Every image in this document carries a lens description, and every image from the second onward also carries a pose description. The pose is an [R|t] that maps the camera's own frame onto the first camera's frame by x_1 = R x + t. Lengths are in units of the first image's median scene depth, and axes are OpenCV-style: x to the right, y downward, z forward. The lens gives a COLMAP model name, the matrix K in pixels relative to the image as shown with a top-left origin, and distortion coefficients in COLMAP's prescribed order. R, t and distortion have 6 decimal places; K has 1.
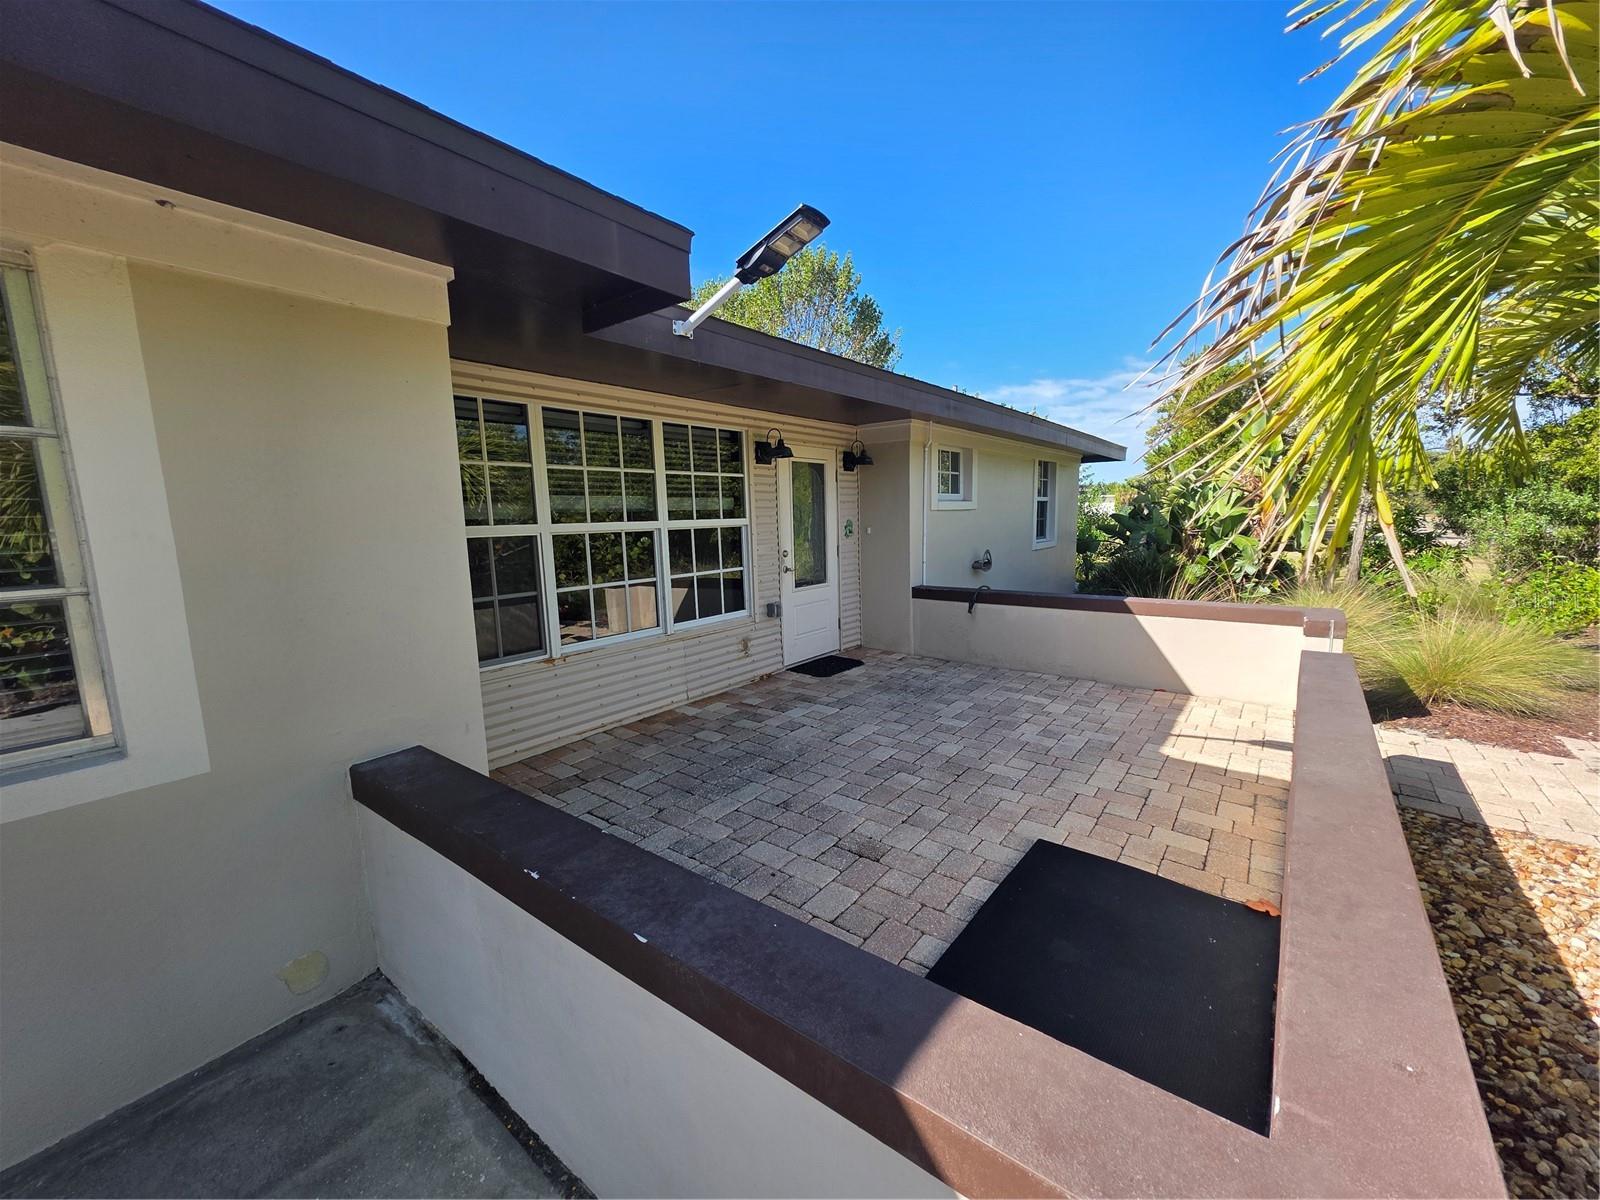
lens RADIAL K [[637.3, 0, 800.0], [0, 637.3, 600.0], [0, 0, 1]] dist [-0.000091, -0.000057]
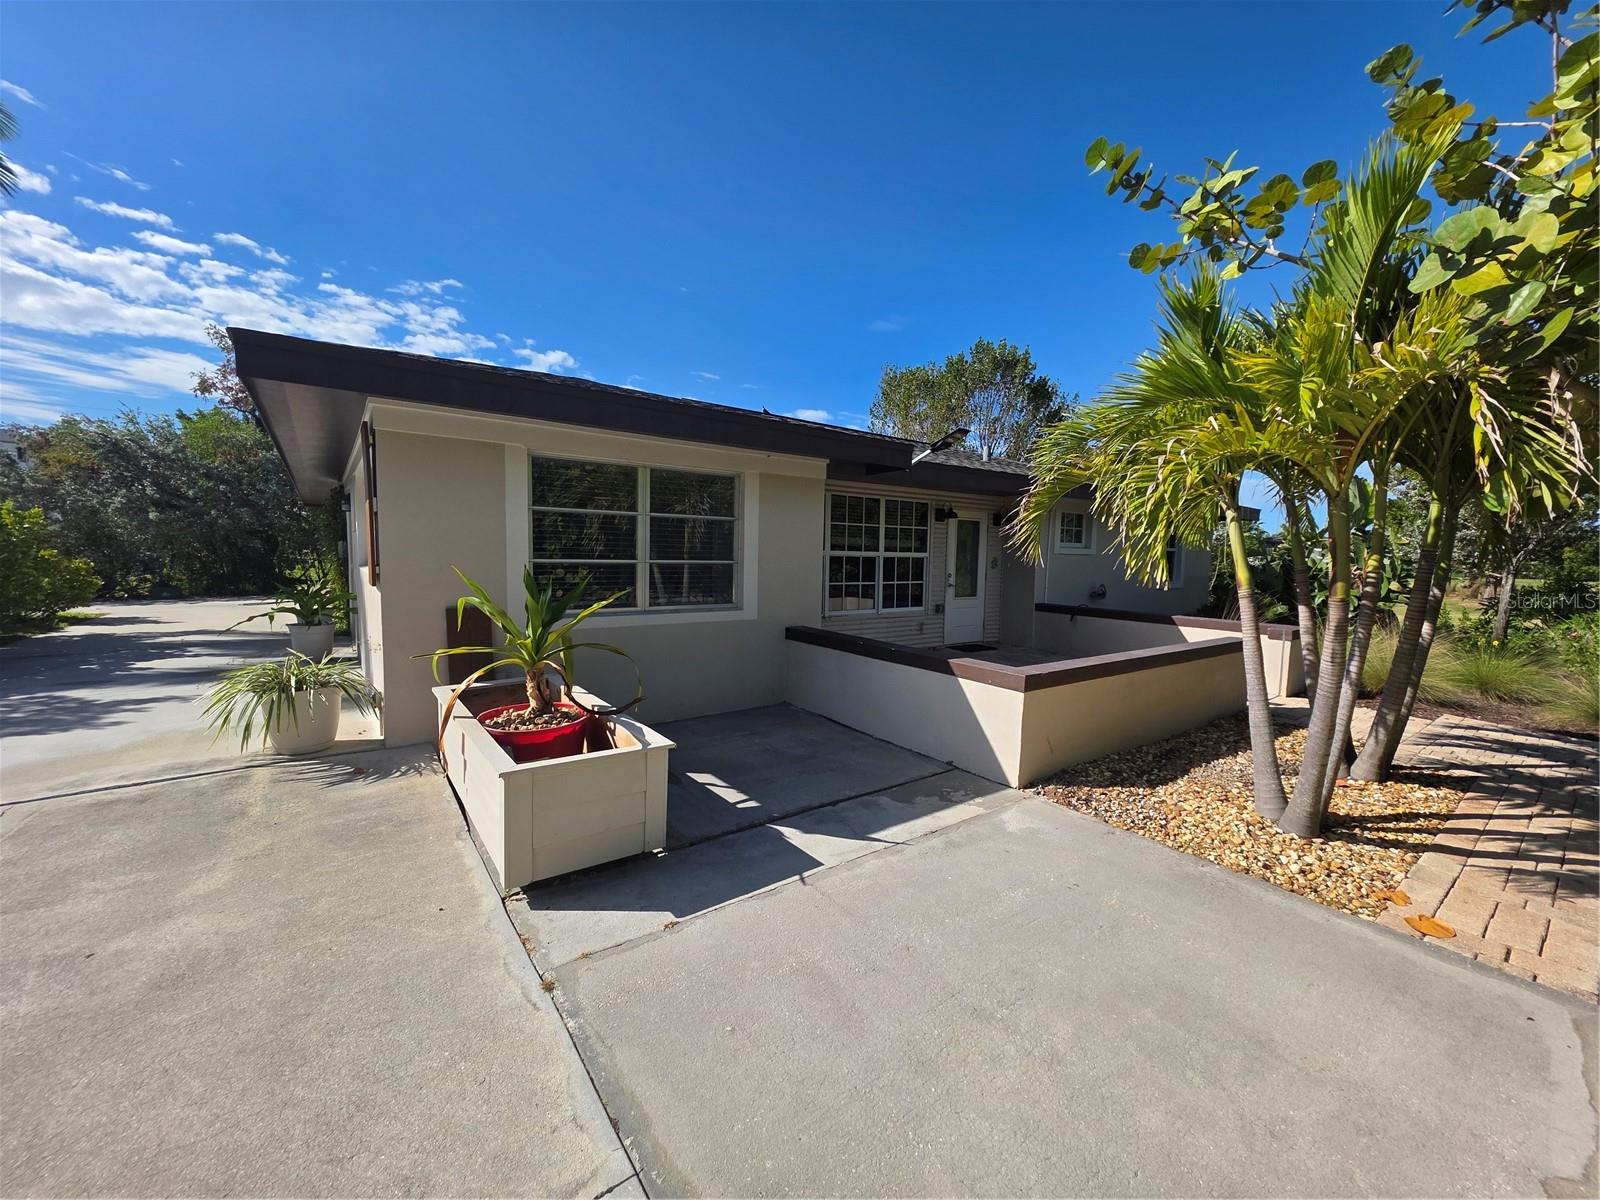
lens RADIAL K [[638.0, 0, 800.0], [0, 638.0, 600.0], [0, 0, 1]] dist [0.002457, 0.000017]
pose [[0.959541, 0.066004, -0.273723, 0.062664], [-0.081600, 0.995604, -0.045977, 0.099978], [0.269485, 0.066453, 0.960709, -0.698091]]
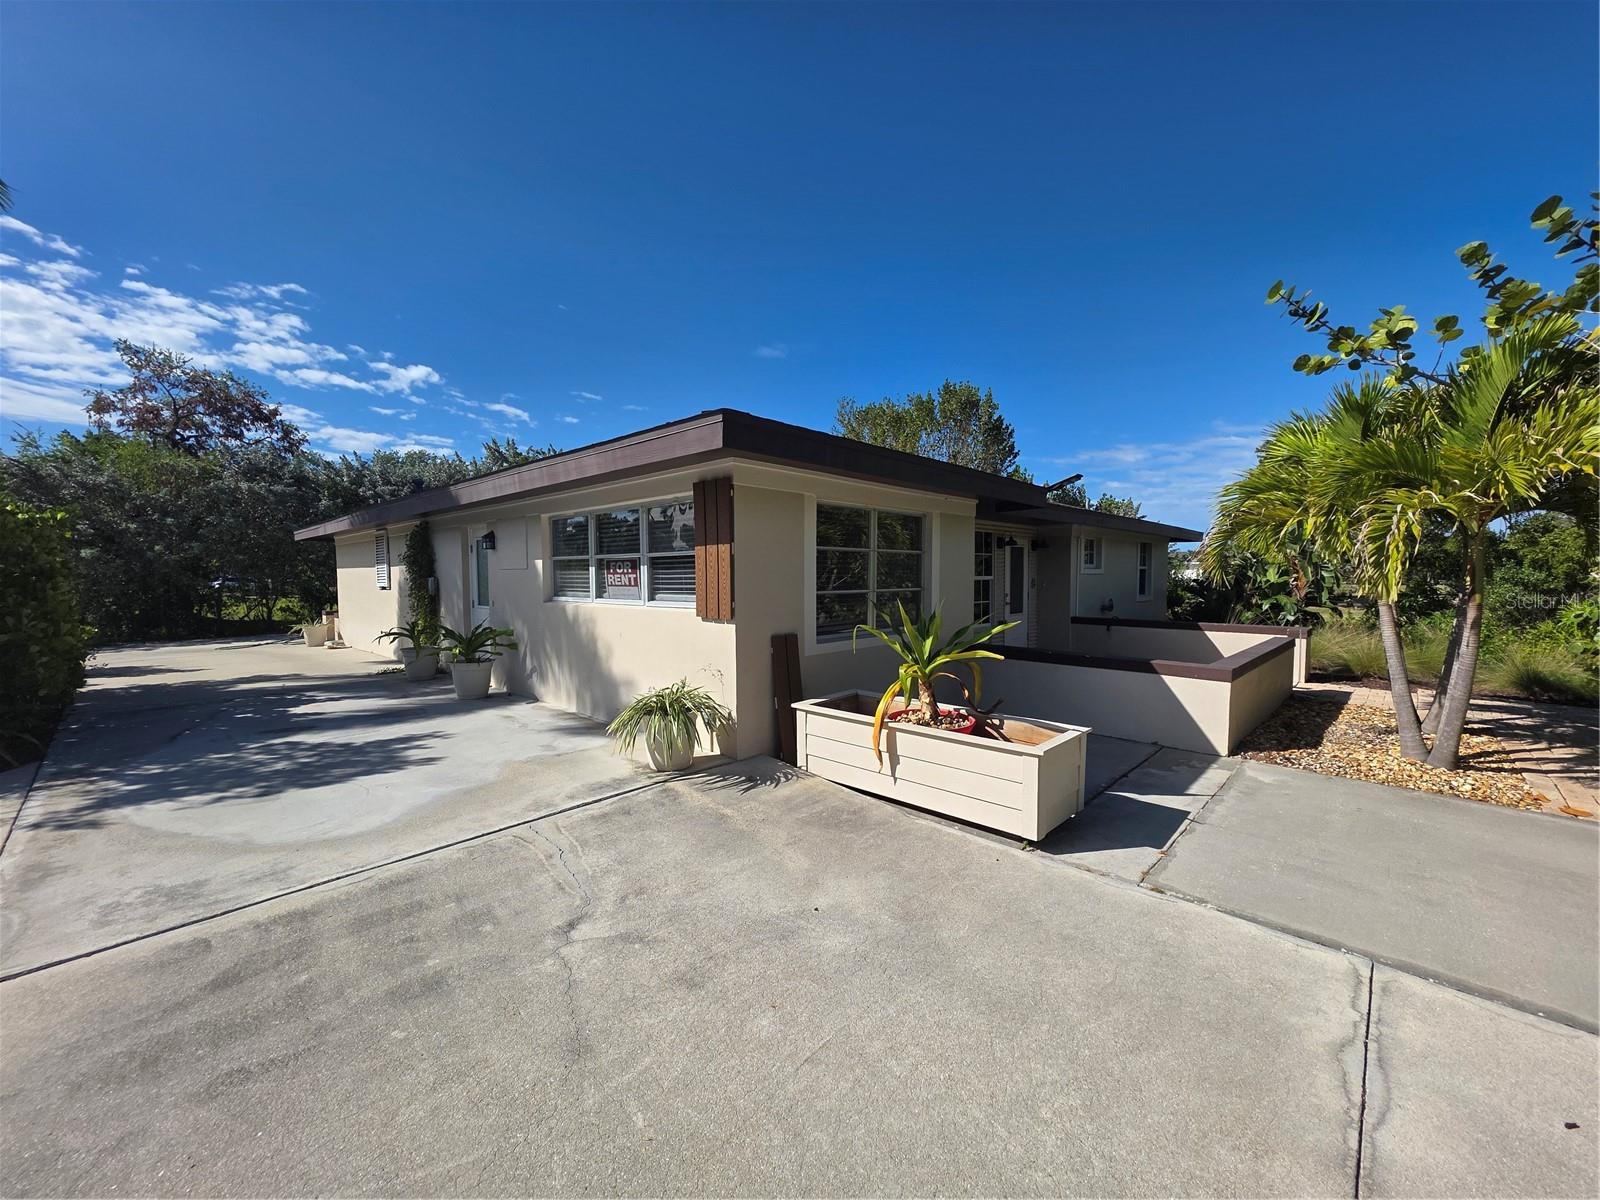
lens RADIAL K [[638.0, 0, 800.0], [0, 638.0, 600.0], [0, 0, 1]] dist [0.002457, 0.000017]
pose [[0.993787, 0.027513, -0.107840, -0.440030], [-0.037272, 0.995285, -0.089545, 0.138075], [0.104868, 0.093008, 0.990127, -0.962995]]
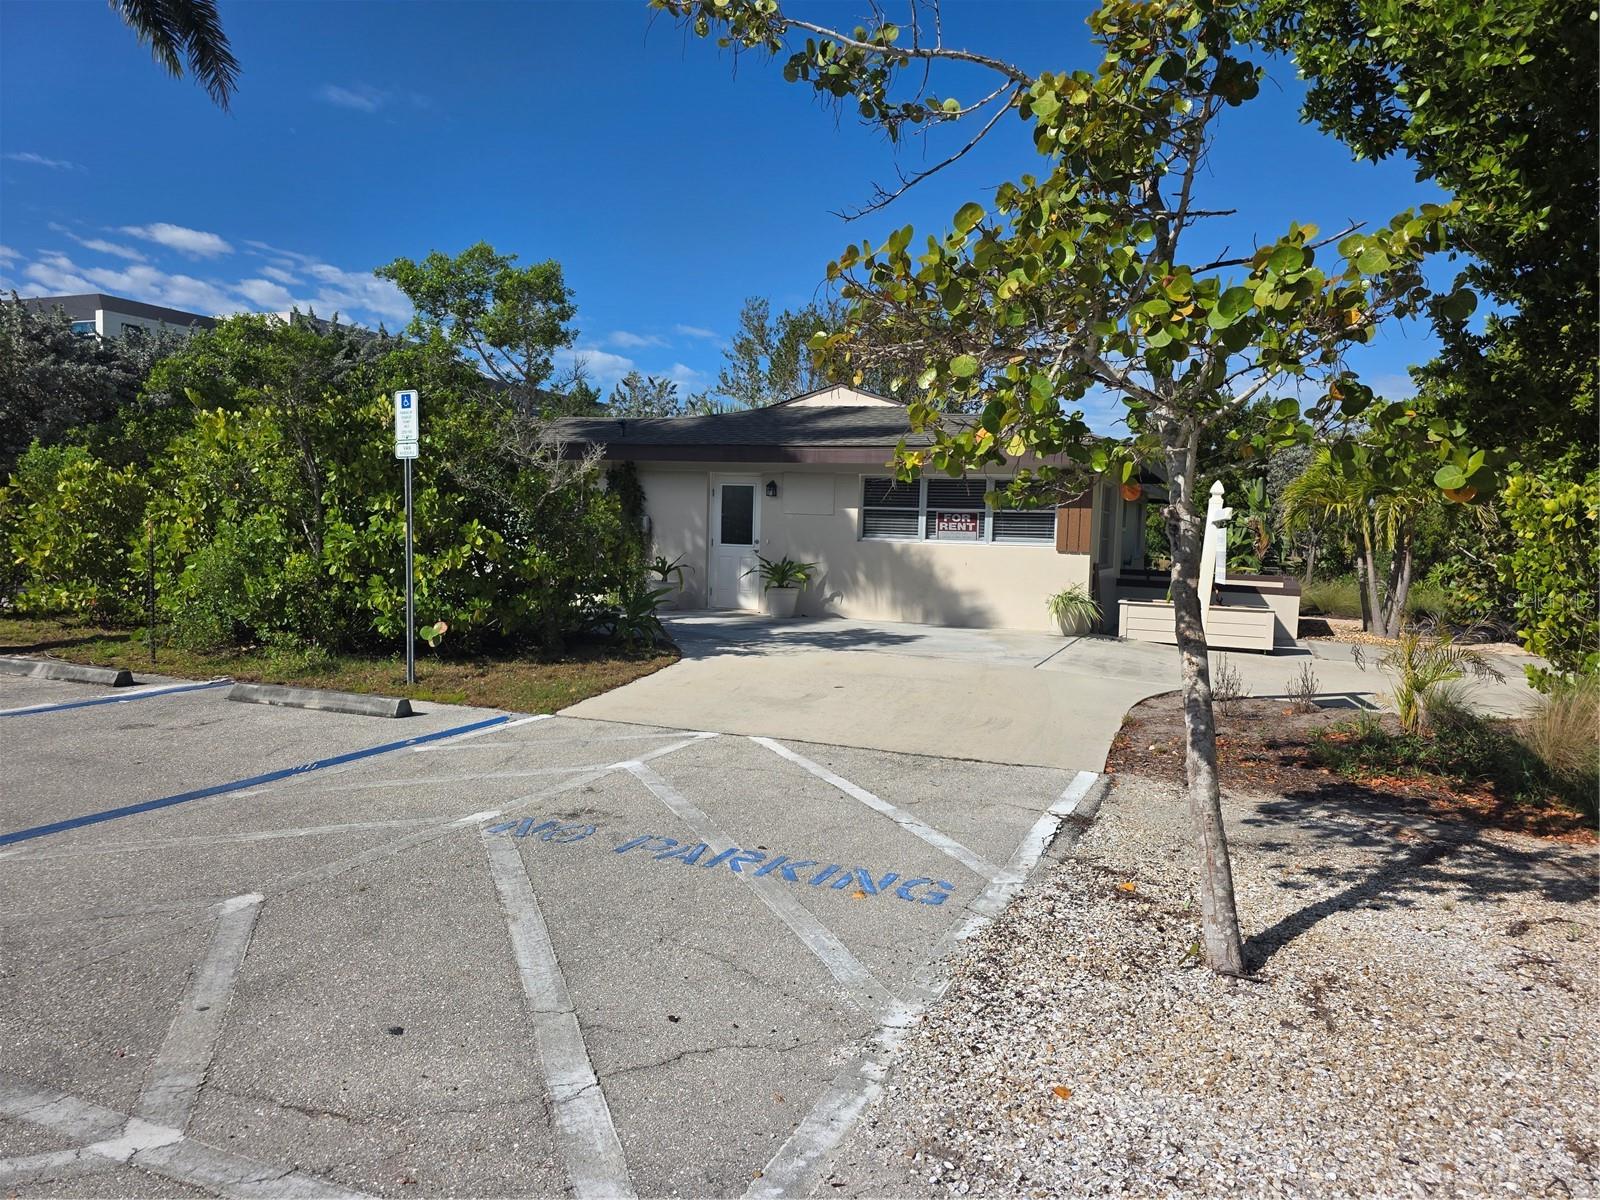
lens RADIAL K [[1069.8, 0, 800.0], [0, 1069.8, 600.0], [0, 0, 1]] dist [0.079014, -0.054681]
pose [[0.966375, 0.039646, 0.254063, -1.932174], [-0.023006, 0.997411, -0.068139, 0.393022], [-0.256107, 0.060003, 0.964784, -2.391958]]
